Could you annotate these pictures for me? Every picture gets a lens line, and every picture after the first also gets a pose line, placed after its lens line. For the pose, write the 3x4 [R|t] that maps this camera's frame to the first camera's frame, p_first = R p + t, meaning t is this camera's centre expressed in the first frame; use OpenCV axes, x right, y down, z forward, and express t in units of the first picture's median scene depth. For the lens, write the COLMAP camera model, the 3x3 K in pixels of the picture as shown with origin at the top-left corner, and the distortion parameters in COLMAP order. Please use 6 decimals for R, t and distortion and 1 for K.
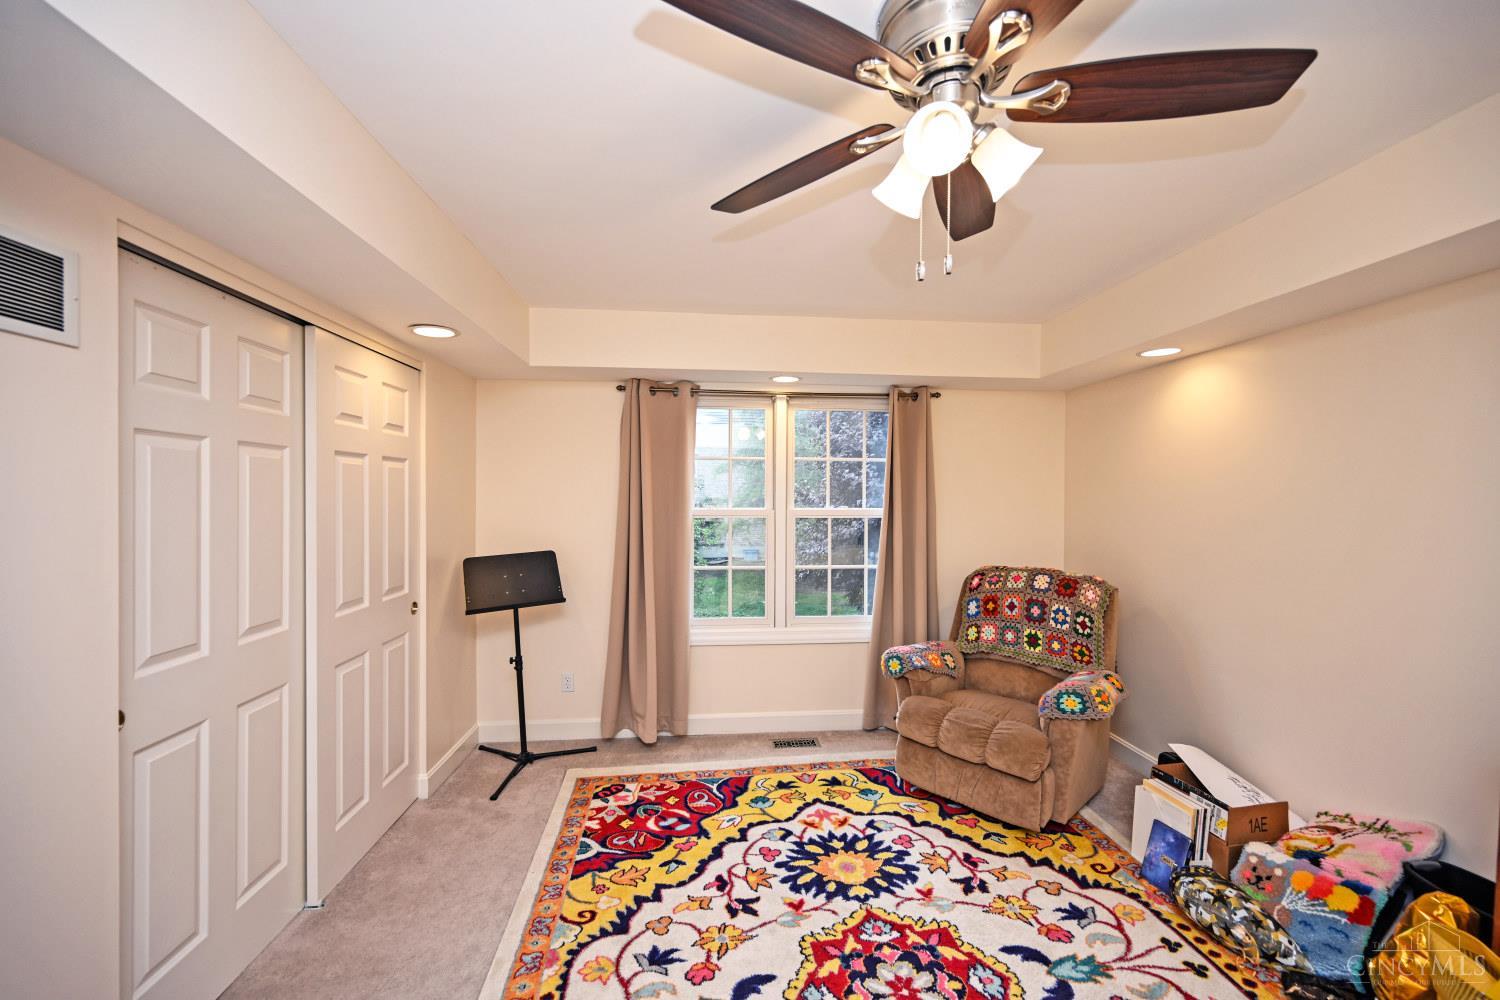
lens RADIAL K [[589.6, 0, 754.2], [0, 589.6, 500.1], [0, 0, 1]] dist [0.000401, 0.000298]
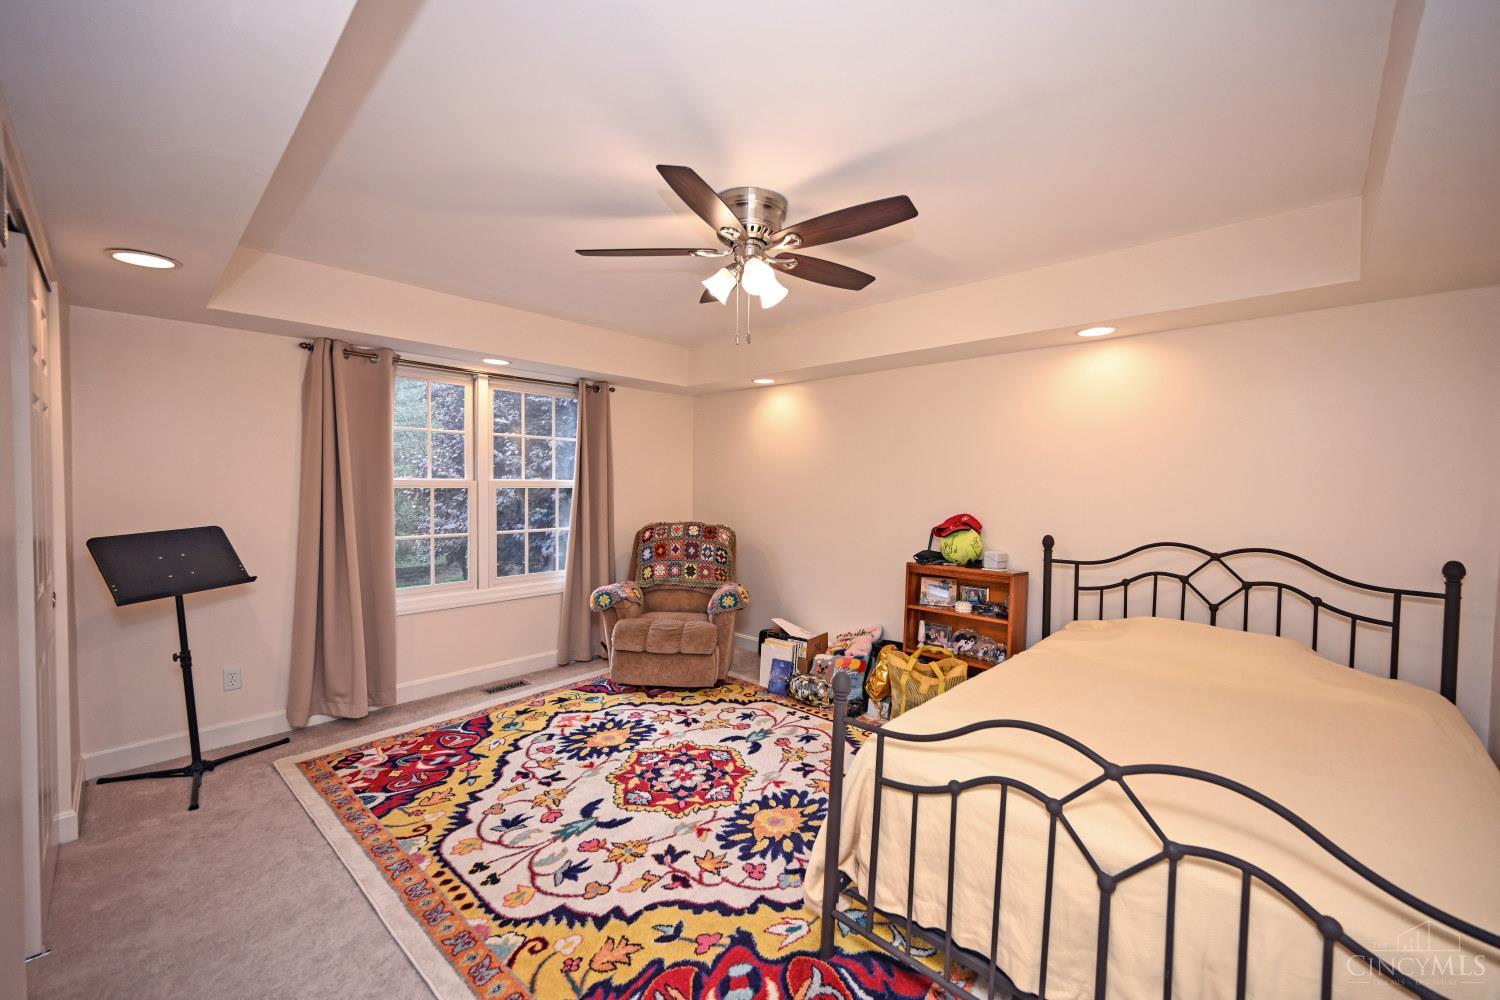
lens RADIAL K [[589.6, 0, 754.2], [0, 589.6, 500.1], [0, 0, 1]] dist [0.000401, 0.000298]
pose [[0.747597, -0.017587, 0.663919, -0.443043], [-0.001037, 0.999617, 0.027647, 0.031769], [-0.664151, -0.021357, 0.747293, -0.209616]]
